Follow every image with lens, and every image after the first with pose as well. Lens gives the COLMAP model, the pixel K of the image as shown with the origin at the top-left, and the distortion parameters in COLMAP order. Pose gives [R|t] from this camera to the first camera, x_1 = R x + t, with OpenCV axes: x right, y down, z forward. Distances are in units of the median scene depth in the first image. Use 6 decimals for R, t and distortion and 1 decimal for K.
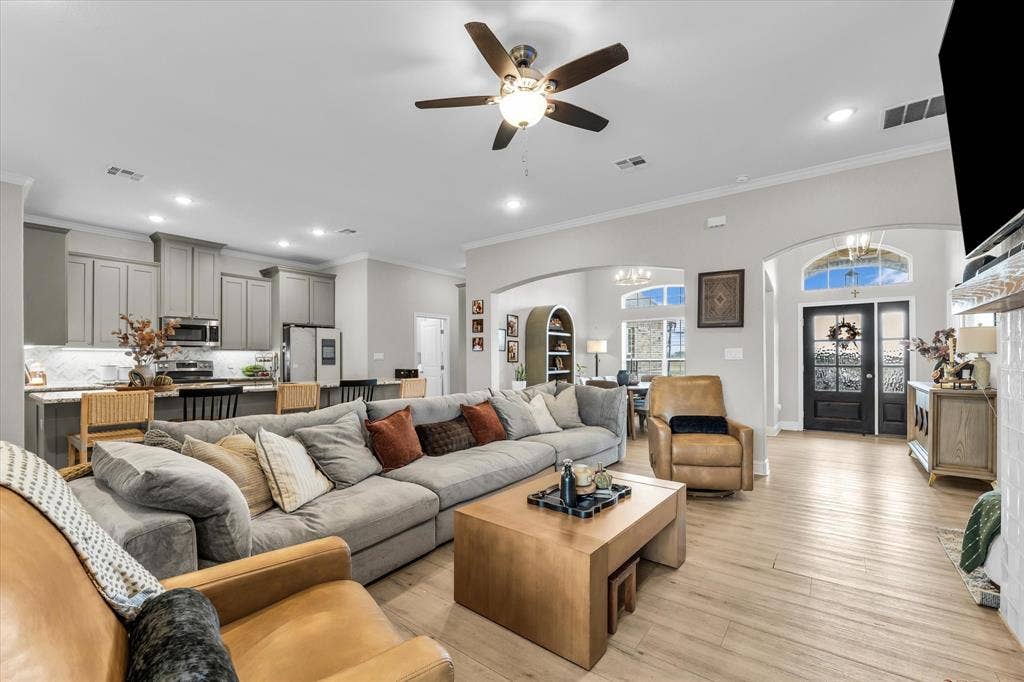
lens RADIAL K [[427.5, 0, 504.6], [0, 427.5, 350.8], [0, 0, 1]] dist [-0.000166, -0.000030]
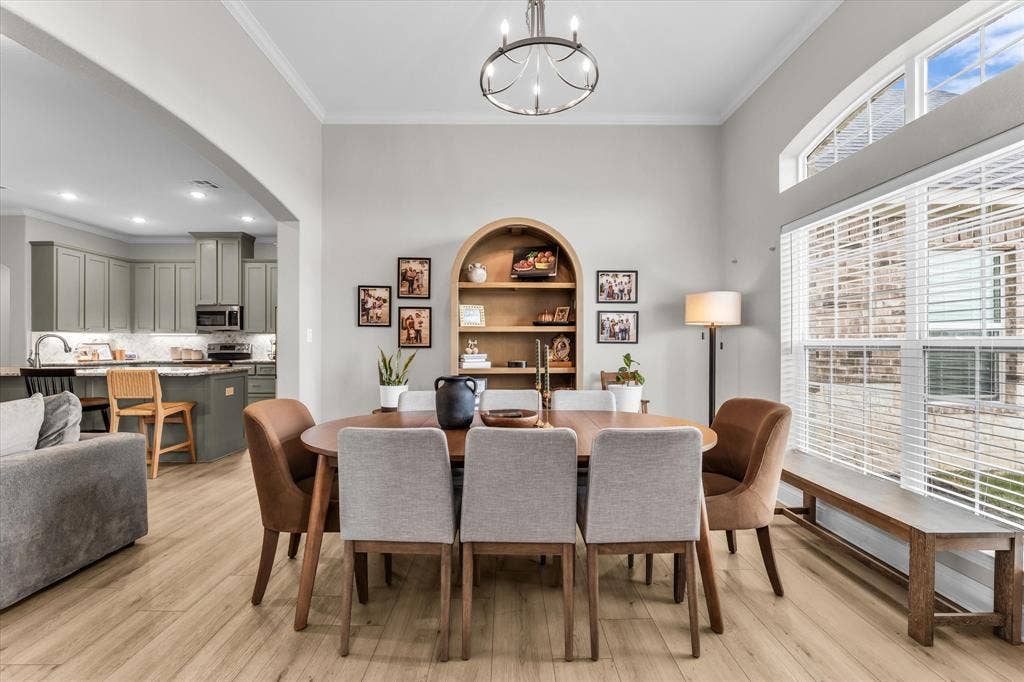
lens RADIAL K [[443.2, 0, 512.0], [0, 443.2, 341.0], [0, 0, 1]] dist [-0.000902, -0.000134]
pose [[0.608934, -0.003991, -0.793211, 0.616910], [0.015889, 0.999848, 0.007167, 0.019416], [0.793062, -0.016968, 0.608905, 0.898724]]
